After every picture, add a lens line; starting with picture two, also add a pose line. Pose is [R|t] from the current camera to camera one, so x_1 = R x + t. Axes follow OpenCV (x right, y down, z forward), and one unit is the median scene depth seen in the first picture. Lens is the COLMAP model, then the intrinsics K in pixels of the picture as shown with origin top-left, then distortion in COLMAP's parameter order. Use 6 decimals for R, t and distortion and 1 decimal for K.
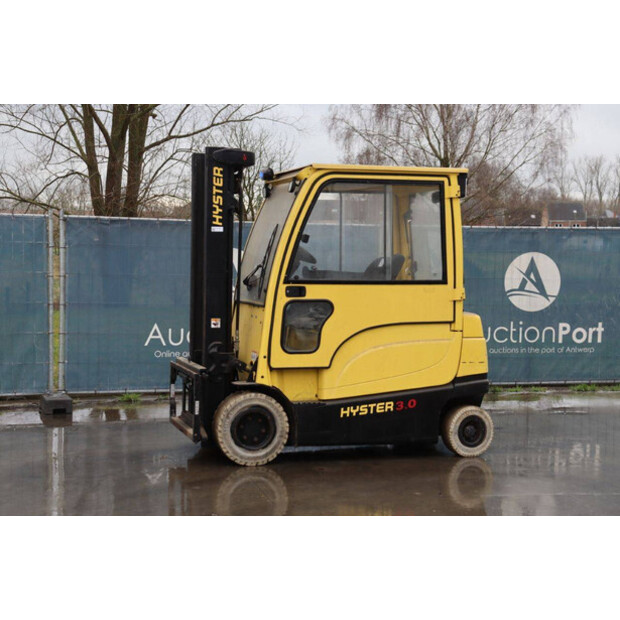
lens RADIAL K [[1093.7, 0, 309.5], [0, 1093.7, 287.9], [0, 0, 1]] dist [0.212055, 0.000000]
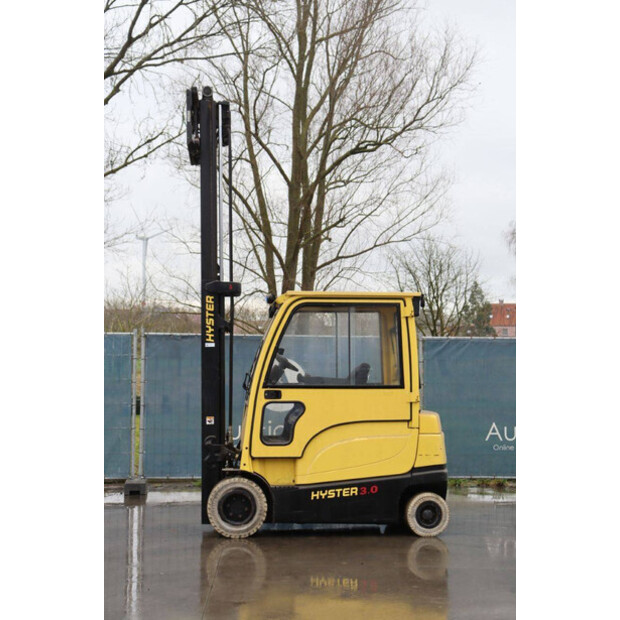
lens RADIAL K [[1013.0, 0, 310.9], [0, 1013.0, 296.8], [0, 0, 1]] dist [0.152631, 0.000000]
pose [[0.979426, -0.018927, -0.200916, 0.258030], [0.000406, 0.995775, -0.091825, -0.001373], [0.201805, 0.089854, 0.975295, -0.115207]]
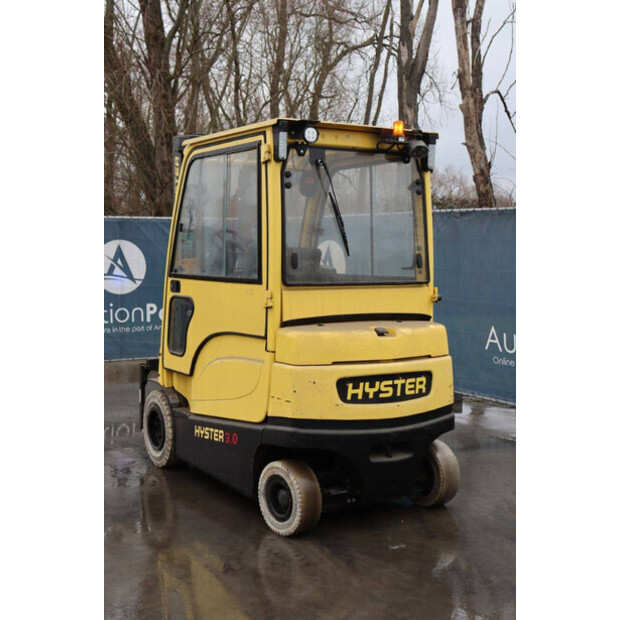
lens RADIAL K [[895.8, 0, 307.8], [0, 895.8, 300.4], [0, 0, 1]] dist [0.066752, 0.000000]
pose [[0.248477, 0.046195, -0.967536, 0.721102], [-0.030648, 0.998737, 0.039814, -0.017597], [0.968153, 0.019760, 0.249579, 0.910583]]
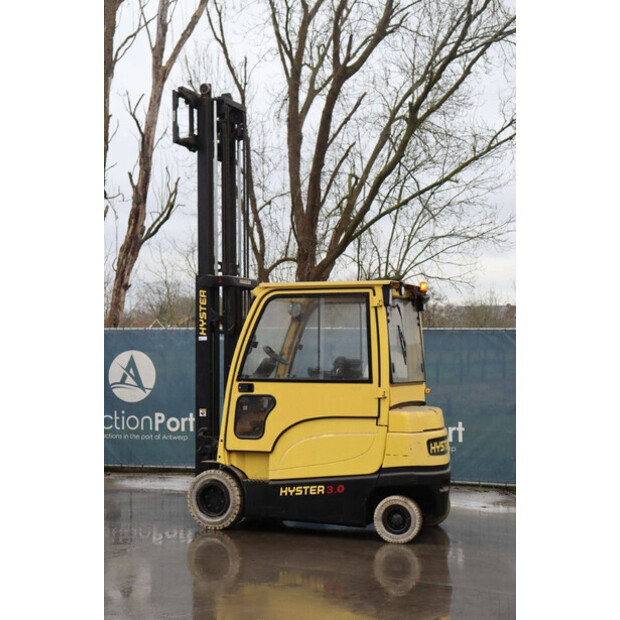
lens RADIAL K [[1093.7, 0, 310.8], [0, 1093.7, 293.7], [0, 0, 1]] dist [0.212055, 0.000000]
pose [[0.772777, -0.043286, -0.633200, 0.816228], [-0.014074, 0.996258, -0.085281, 0.001973], [0.634522, 0.074814, 0.769276, 0.091740]]
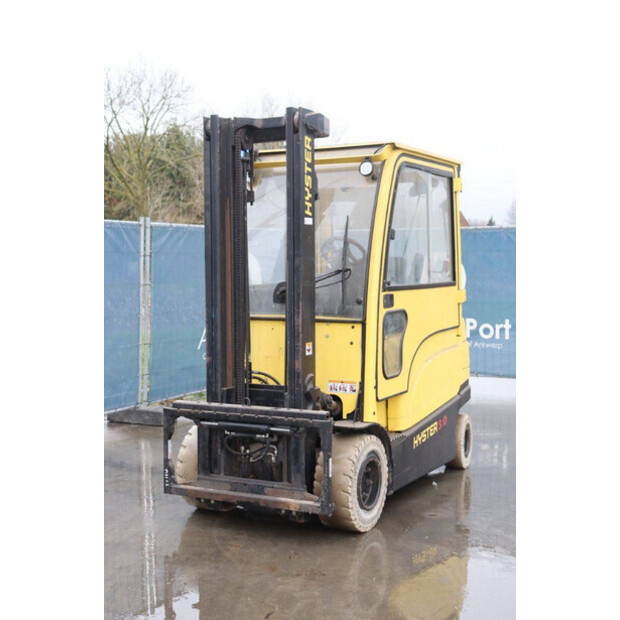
lens RADIAL K [[895.8, 0, 304.8], [0, 895.8, 304.3], [0, 0, 1]] dist [0.066752, 0.000000]
pose [[0.707907, -0.046806, 0.704753, -0.509180], [0.031673, 0.998902, 0.034527, -0.018649], [-0.705595, -0.002120, 0.708612, 0.574237]]
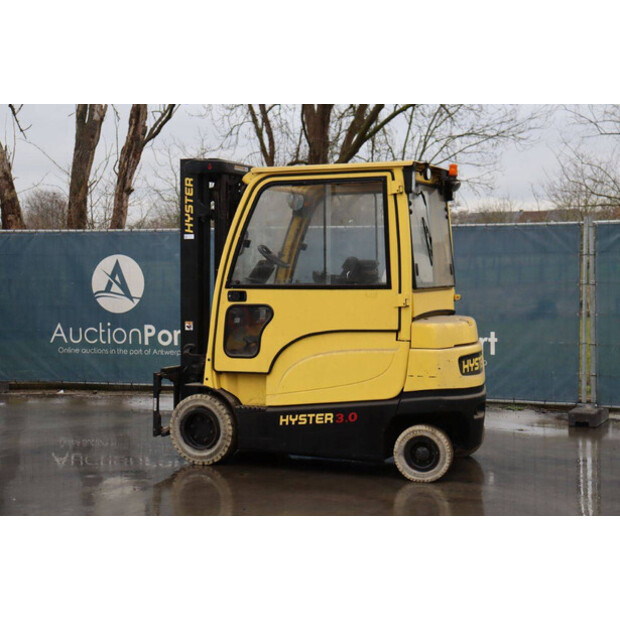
lens RADIAL K [[1073.5, 0, 316.3], [0, 1073.5, 291.7], [0, 0, 1]] dist [0.210174, 0.000000]
pose [[0.766874, 0.000852, -0.641797, 0.670412], [-0.003358, 0.999991, -0.002684, 0.001638], [0.641788, 0.004214, 0.766870, 0.284549]]
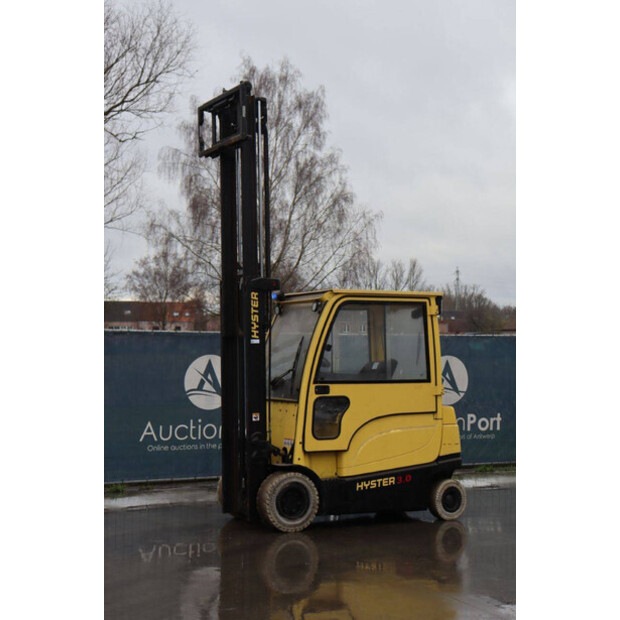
lens RADIAL K [[1093.7, 0, 309.7], [0, 1093.7, 296.7], [0, 0, 1]] dist [0.212055, 0.000000]
pose [[0.982009, -0.001329, 0.188831, -0.262087], [0.017202, 0.996447, -0.082444, 0.000205], [-0.188050, 0.084208, 0.978543, -0.239639]]
